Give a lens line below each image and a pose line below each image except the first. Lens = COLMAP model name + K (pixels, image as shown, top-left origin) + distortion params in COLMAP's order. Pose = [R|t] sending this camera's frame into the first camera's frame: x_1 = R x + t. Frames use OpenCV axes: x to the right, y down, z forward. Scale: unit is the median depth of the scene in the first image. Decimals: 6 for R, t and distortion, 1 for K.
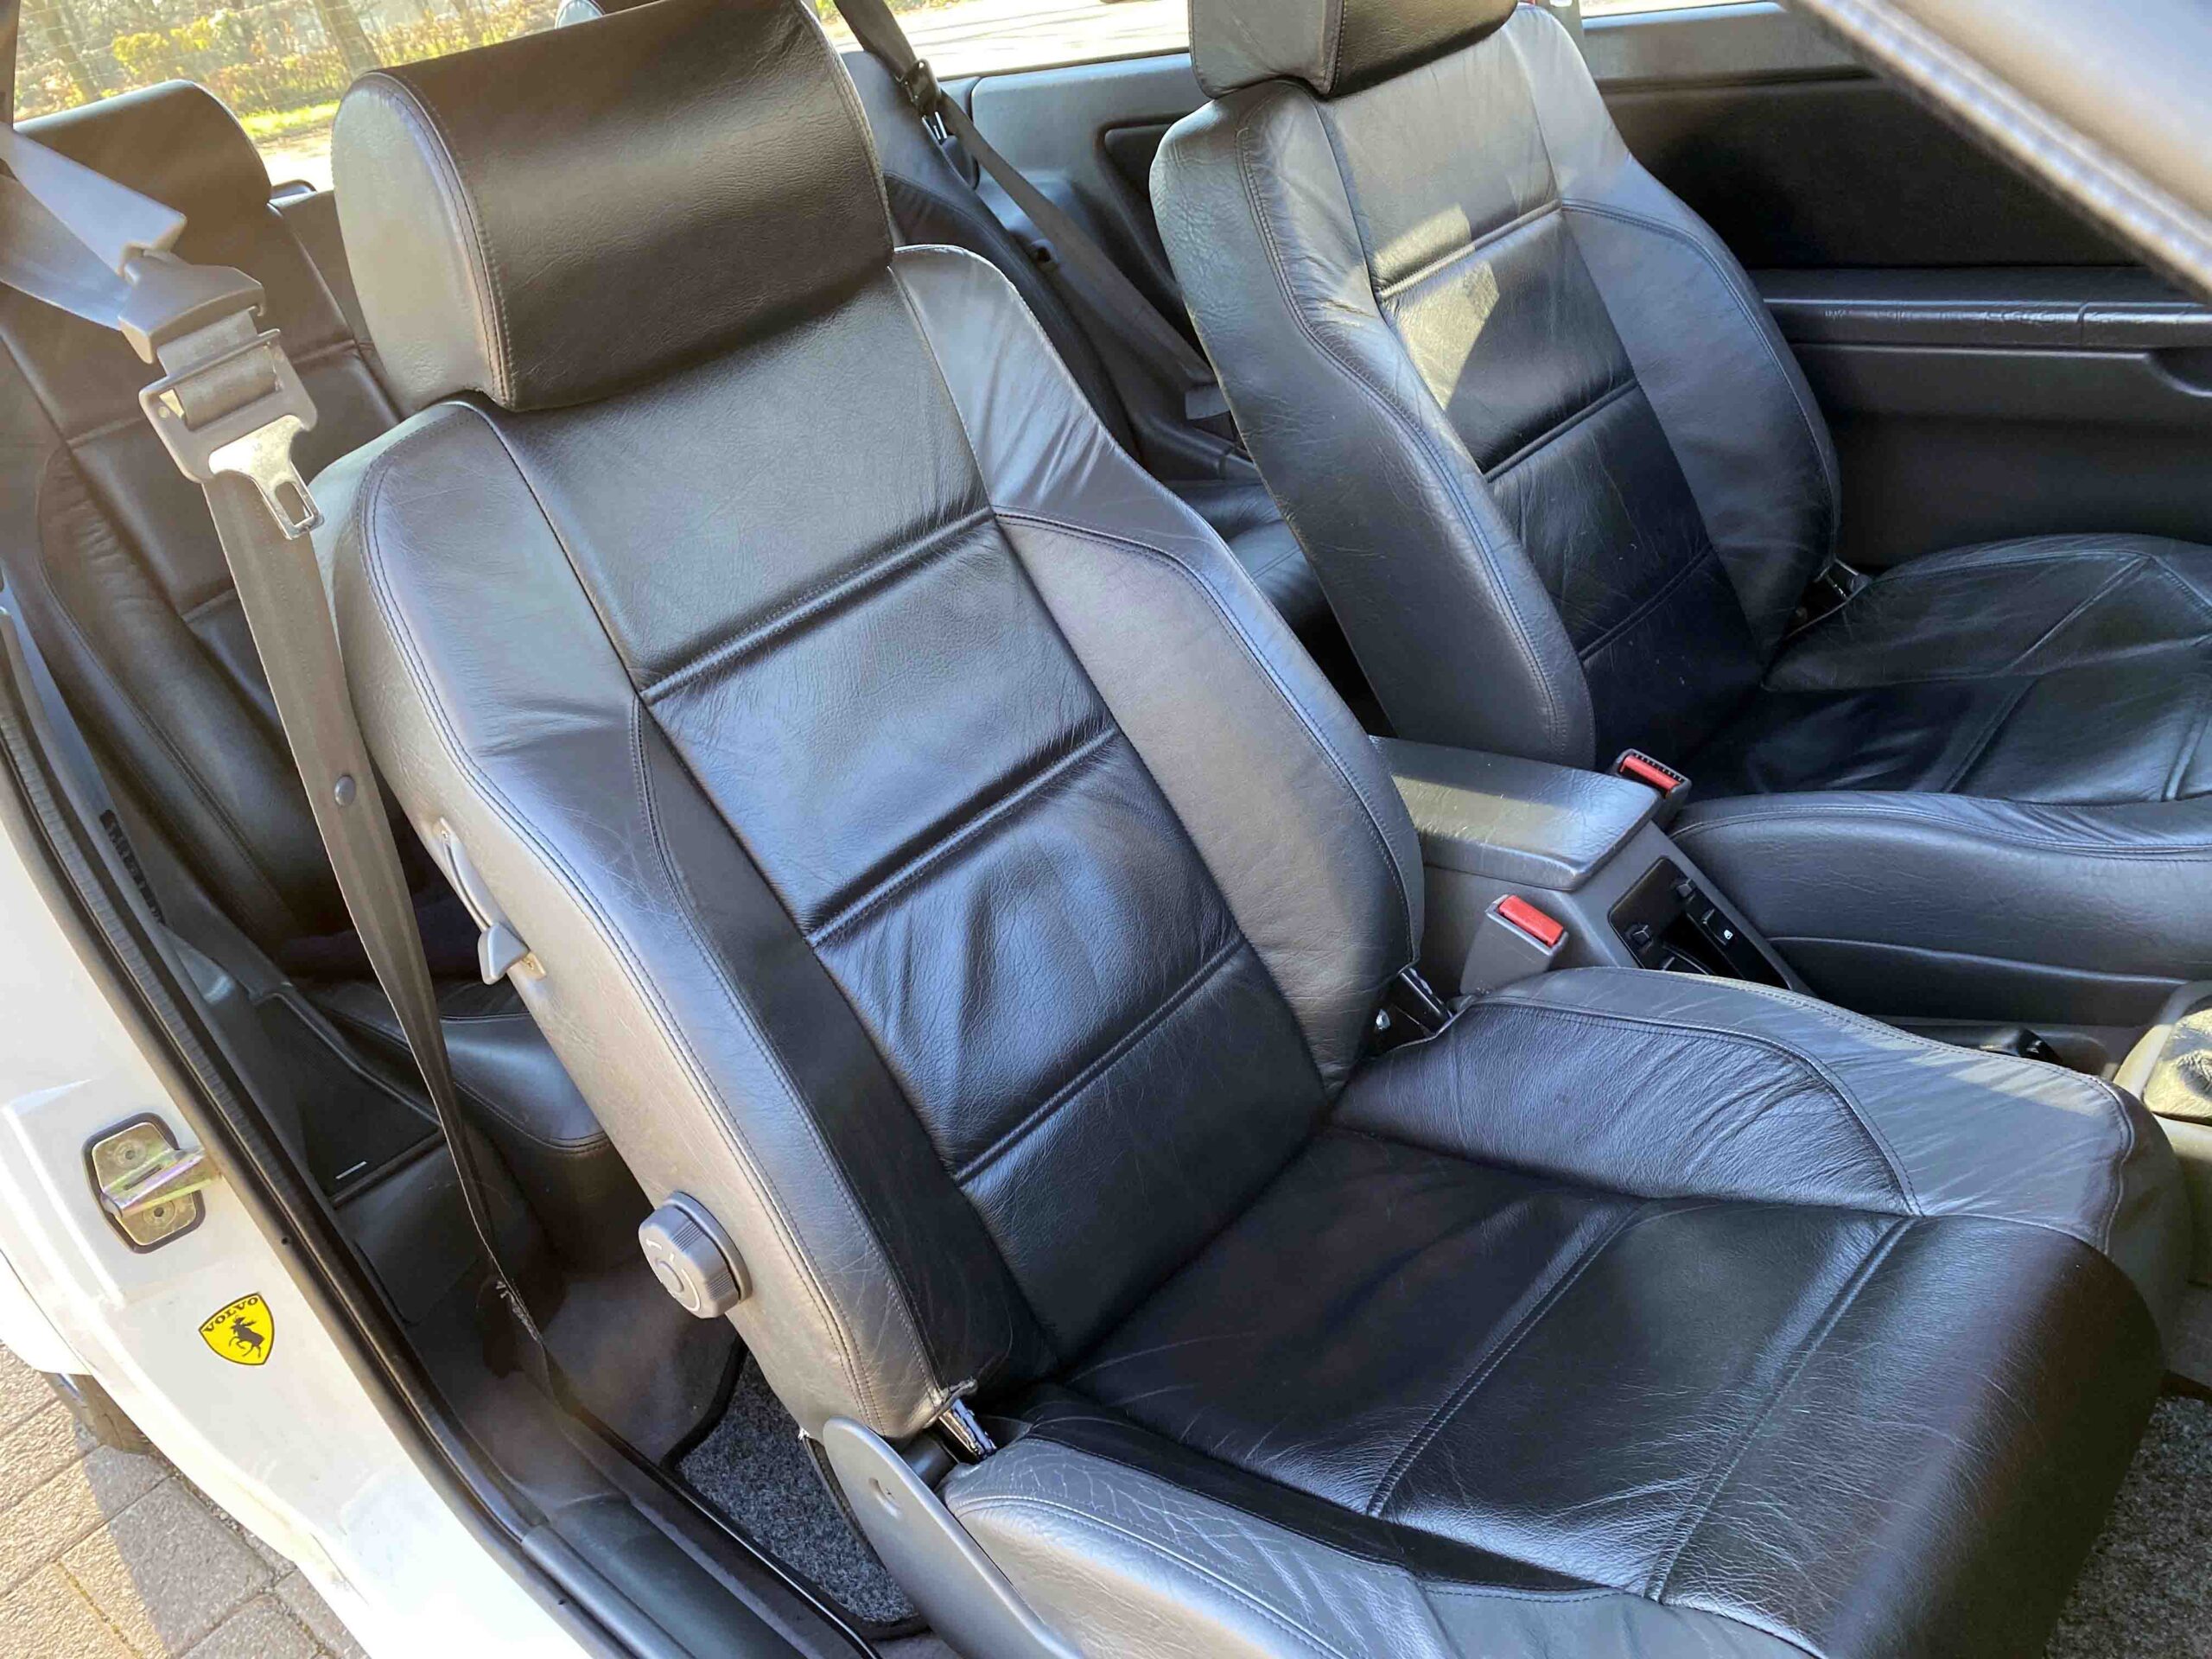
lens RADIAL K [[1669.2, 0, 1106.0], [0, 1669.2, 829.5], [0, 0, 1]] dist [0.127169, -0.188094]
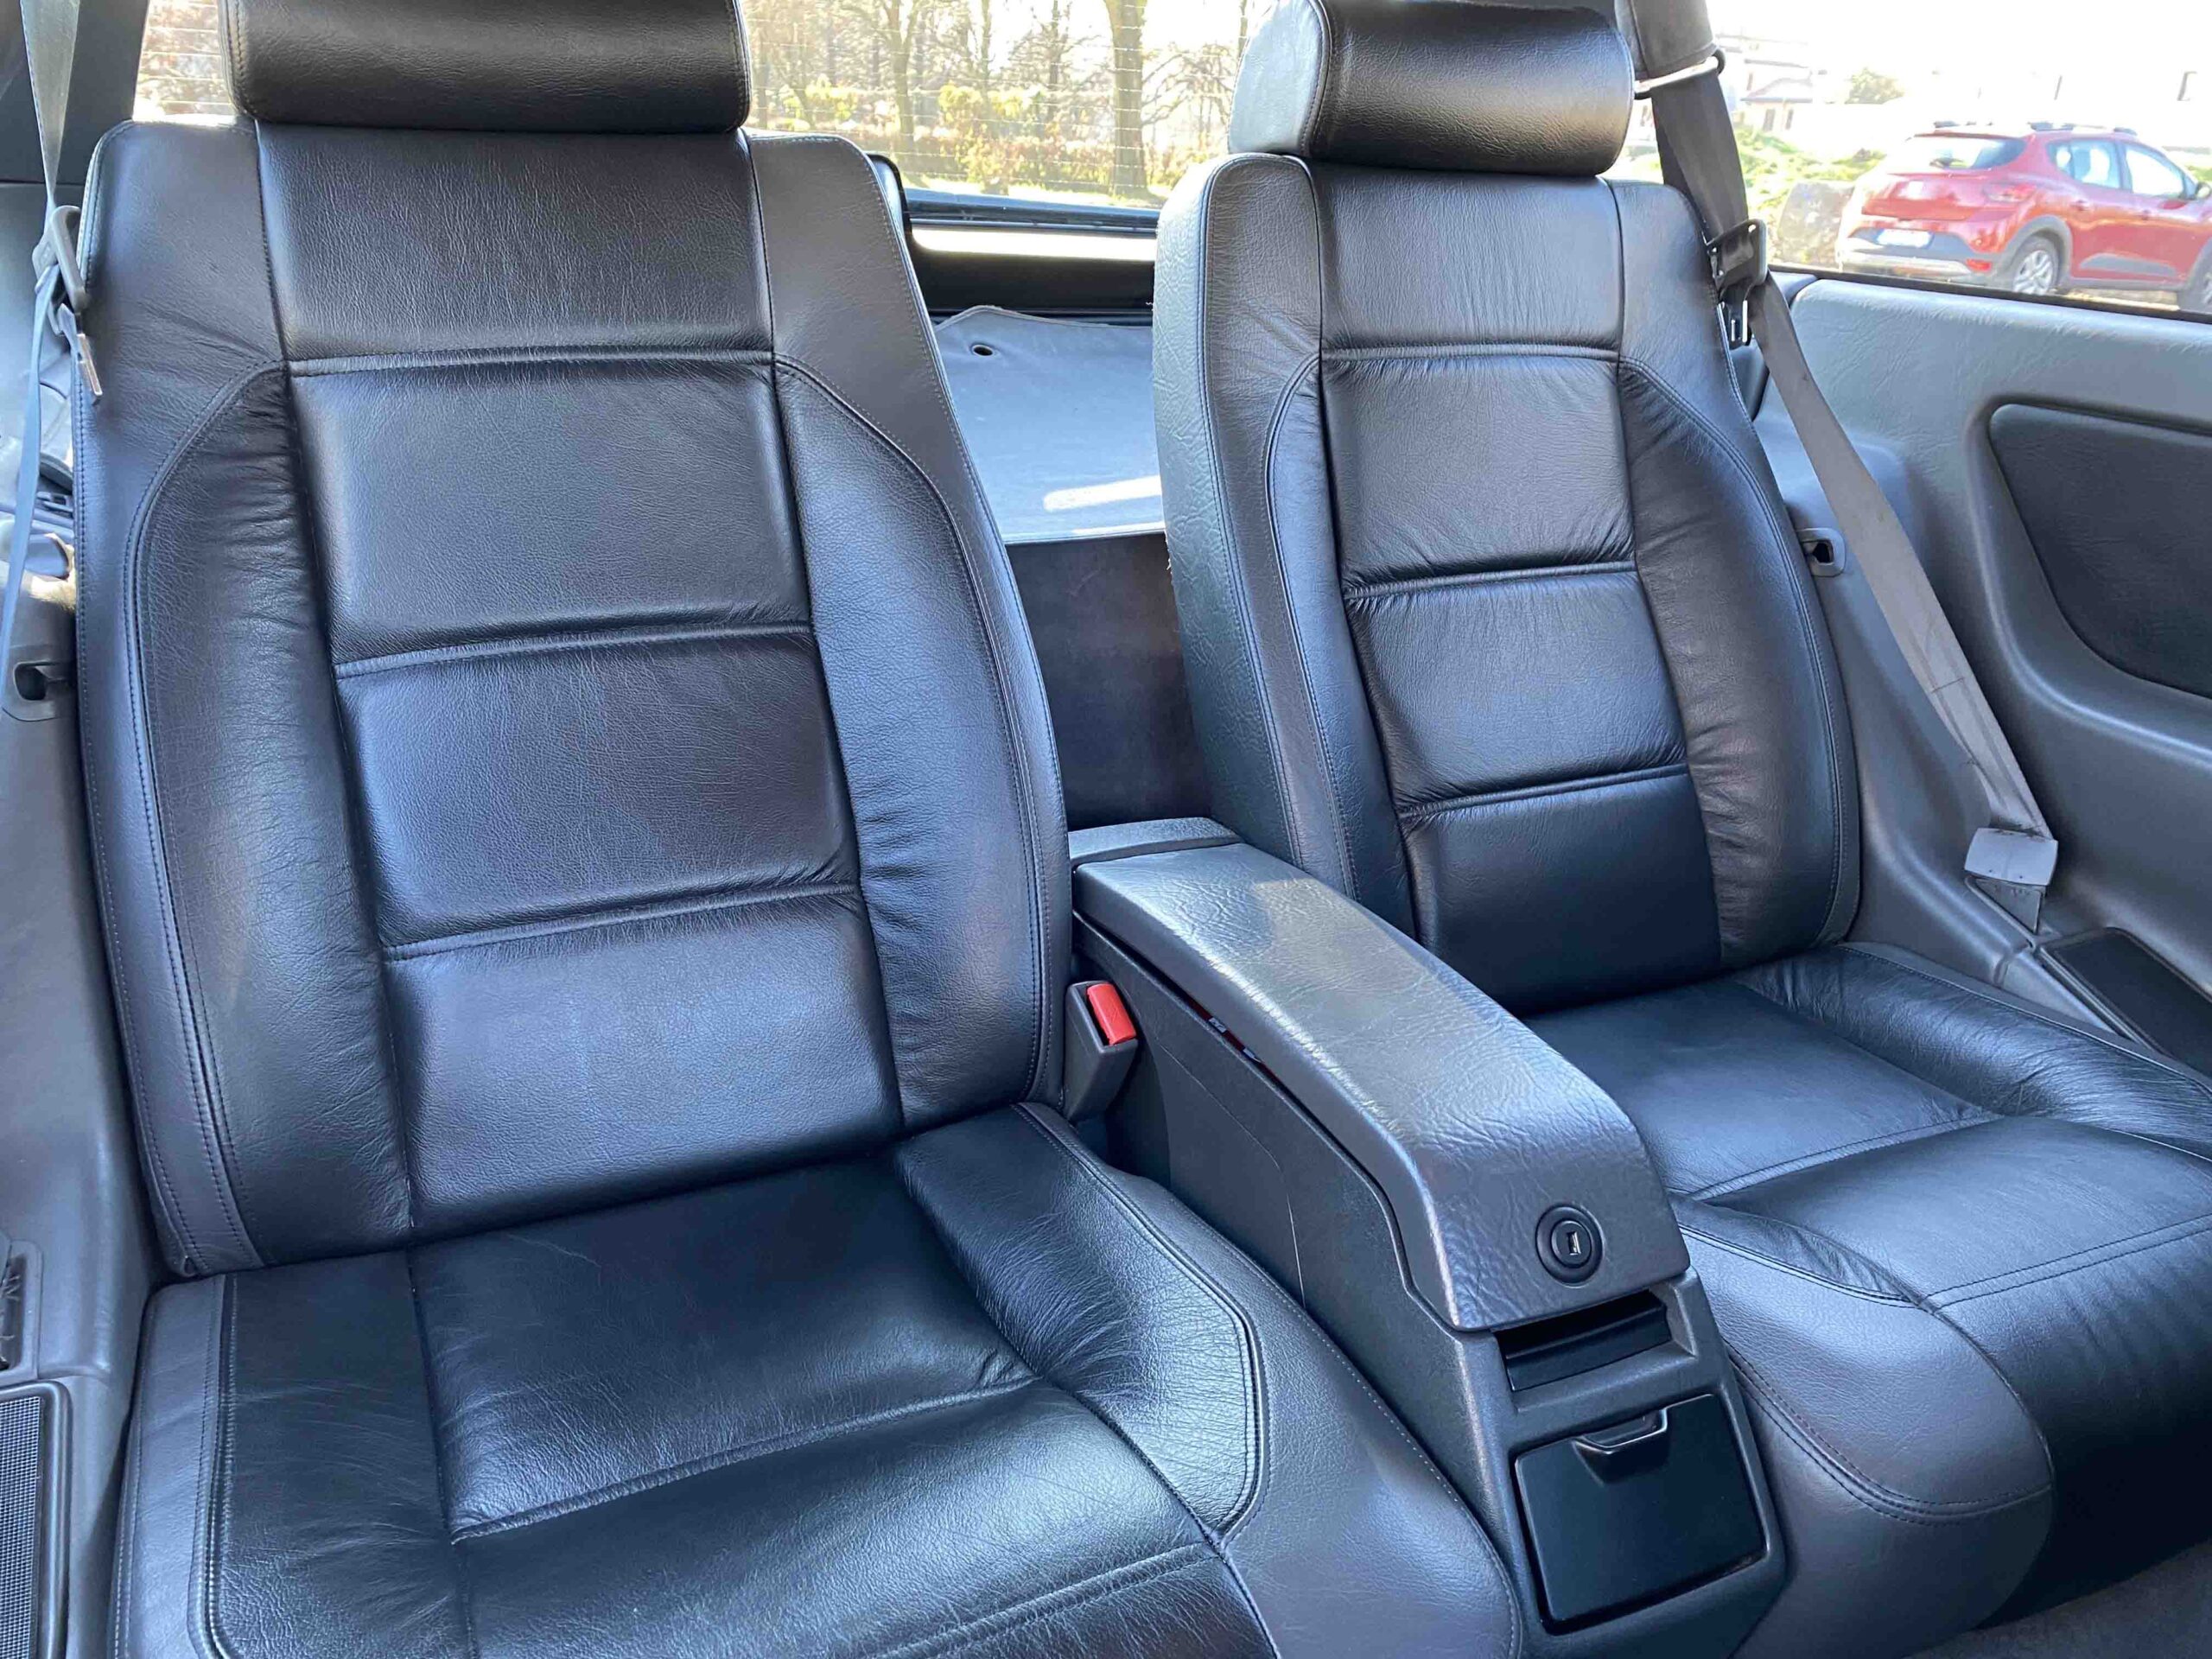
lens RADIAL K [[1669.2, 0, 1106.0], [0, 1669.2, 829.5], [0, 0, 1]] dist [0.127169, -0.188094]
pose [[0.890521, 0.361398, -0.276341, -0.062312], [-0.387596, 0.920735, -0.044912, -0.110654], [0.238206, 0.147104, 0.960010, 0.338320]]
